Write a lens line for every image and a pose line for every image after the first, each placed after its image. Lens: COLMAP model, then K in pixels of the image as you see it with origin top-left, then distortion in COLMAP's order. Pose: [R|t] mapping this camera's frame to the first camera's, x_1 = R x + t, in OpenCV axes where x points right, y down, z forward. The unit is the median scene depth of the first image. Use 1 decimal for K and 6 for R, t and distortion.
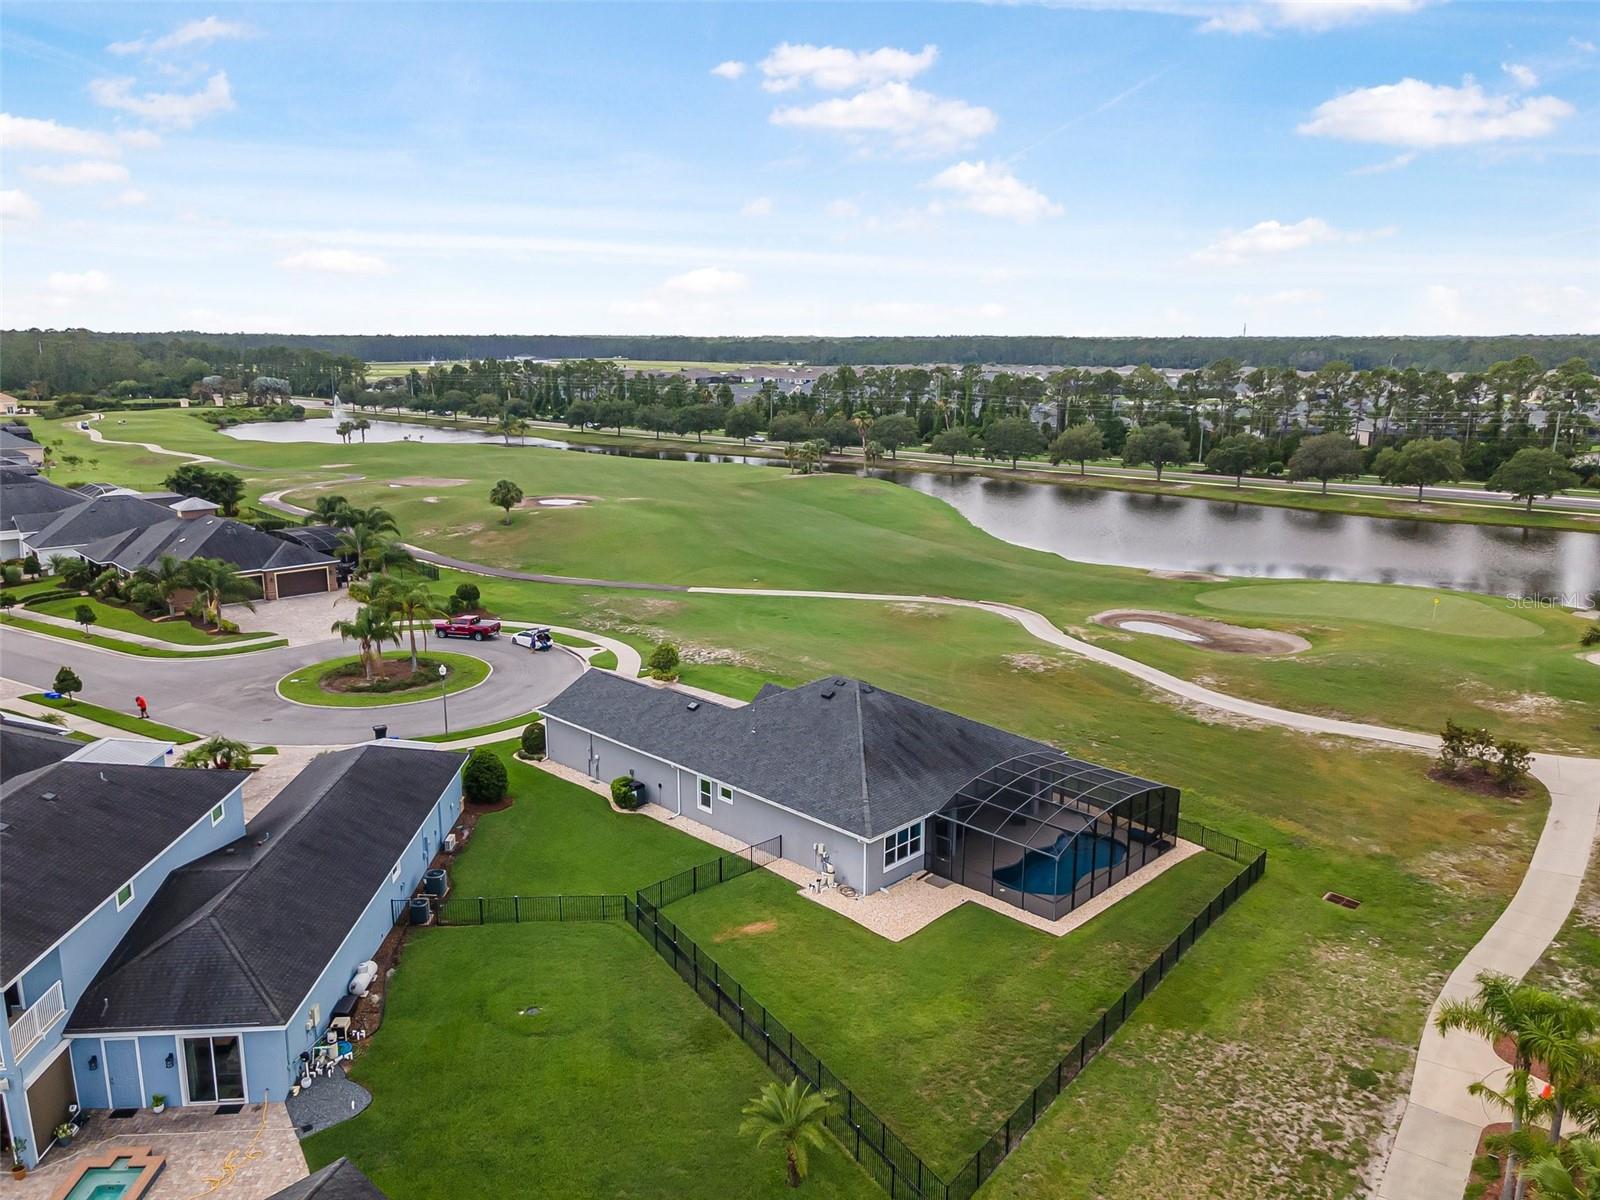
lens RADIAL K [[1174.7, 0, 810.7], [0, 1174.7, 616.7], [0, 0, 1]] dist [0.039185, 0.009174]
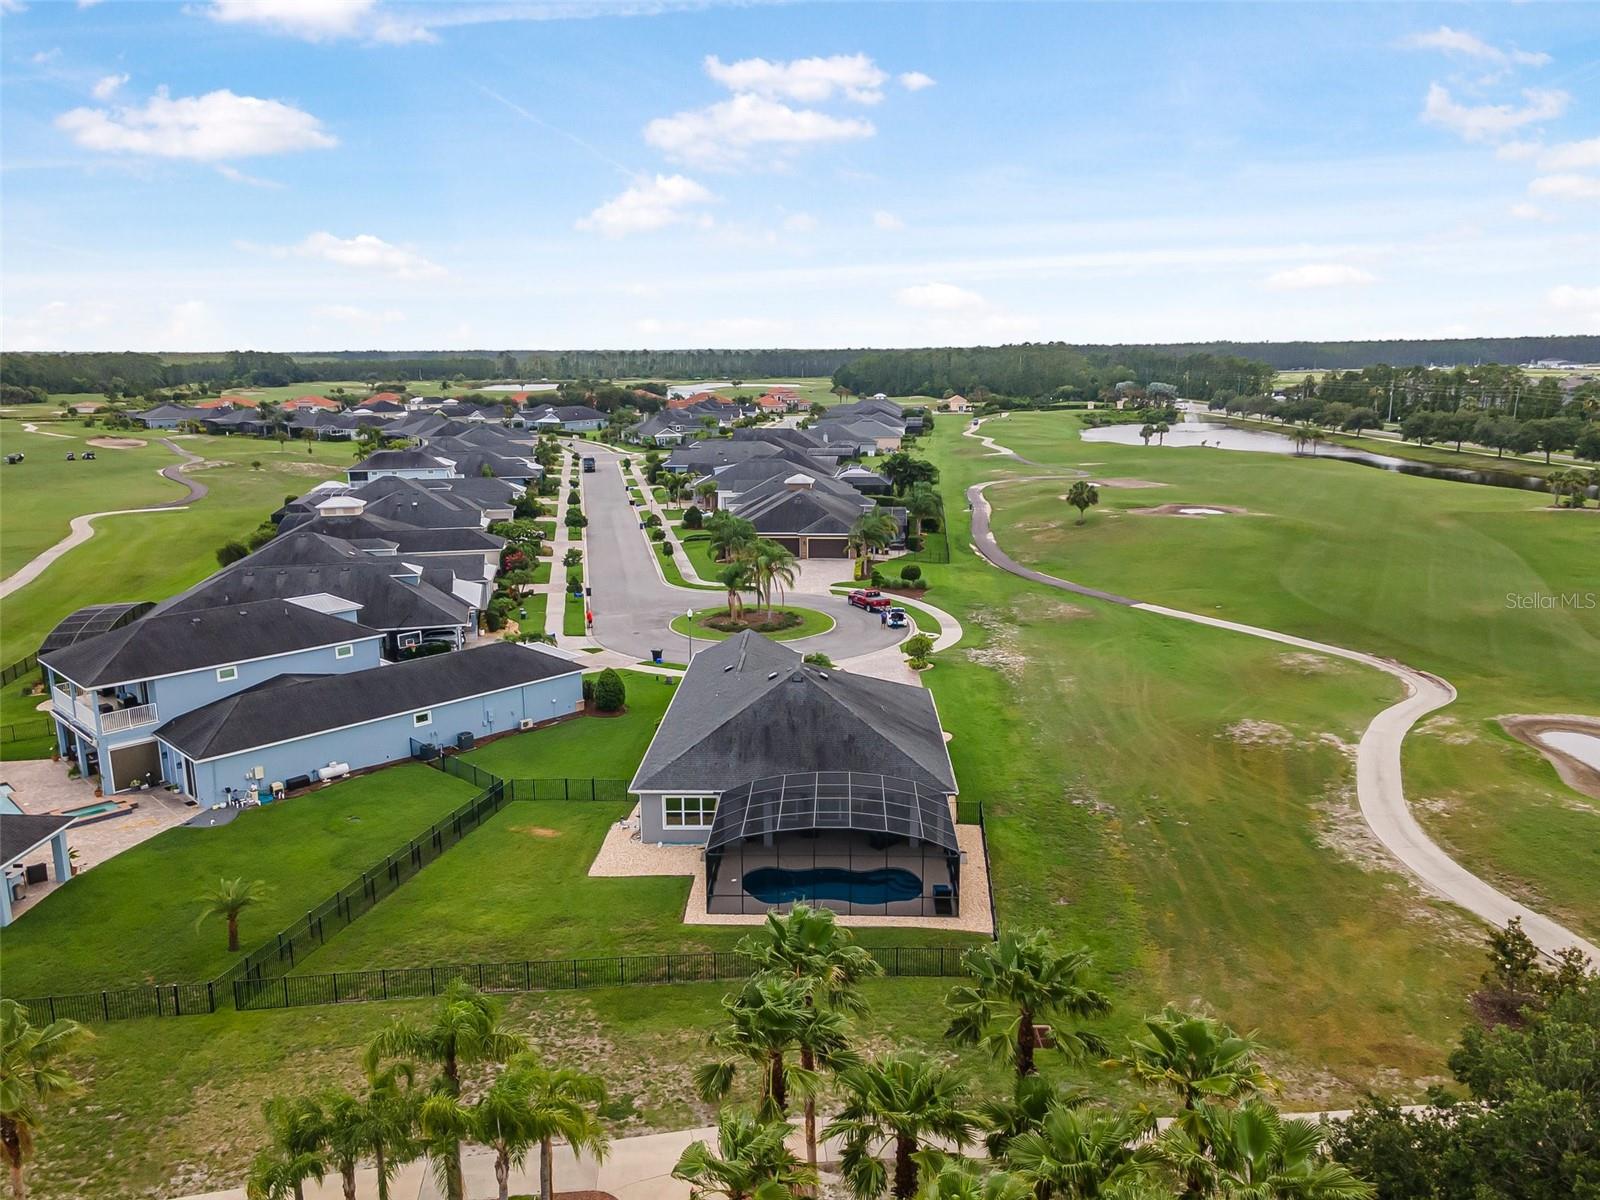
lens RADIAL K [[1174.7, 0, 804.4], [0, 1174.7, 588.2], [0, 0, 1]] dist [0.039185, 0.009174]
pose [[0.674998, 0.141338, -0.724156, 0.480034], [-0.162014, 0.985919, 0.041412, -0.037832], [0.719812, 0.089371, 0.688392, 0.164489]]
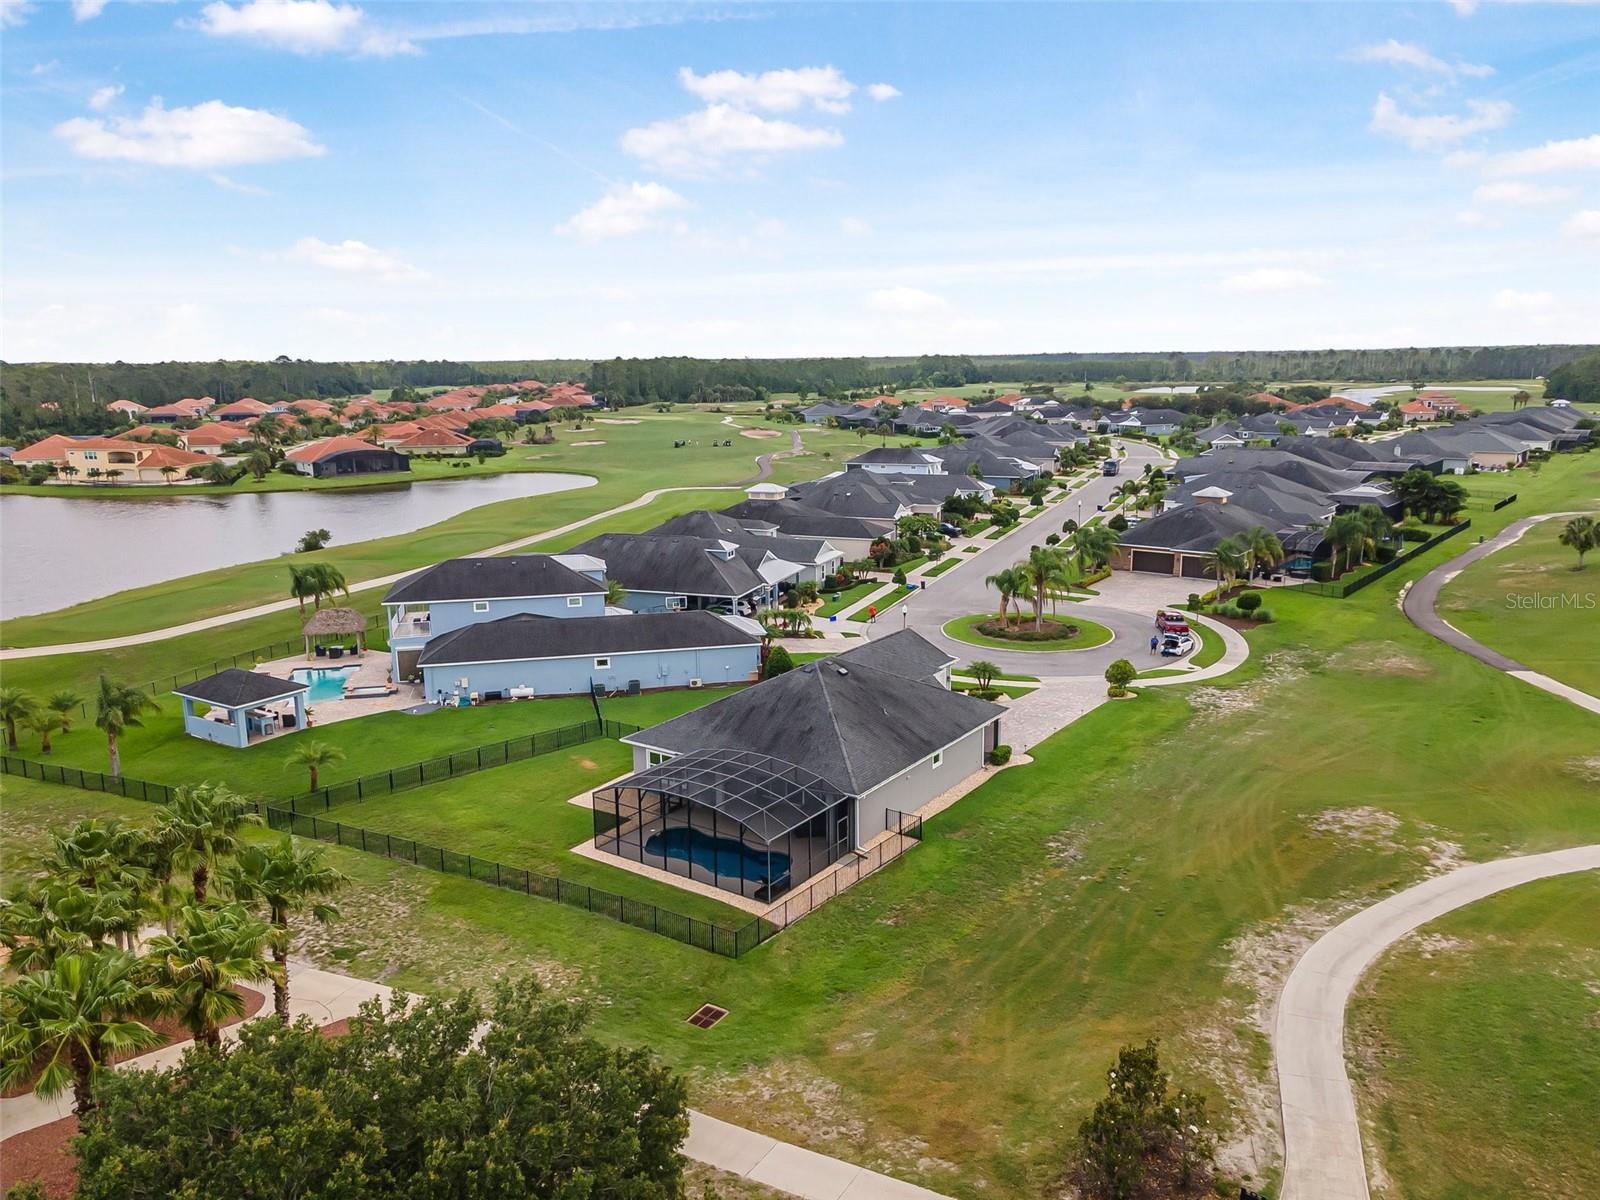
lens RADIAL K [[1174.7, 0, 809.6], [0, 1174.7, 602.4], [0, 0, 1]] dist [0.039185, 0.009174]
pose [[0.156784, 0.199705, -0.967231, 0.665837], [-0.217371, 0.962306, 0.163453, -0.109402], [0.963415, 0.184621, 0.194285, 0.464097]]
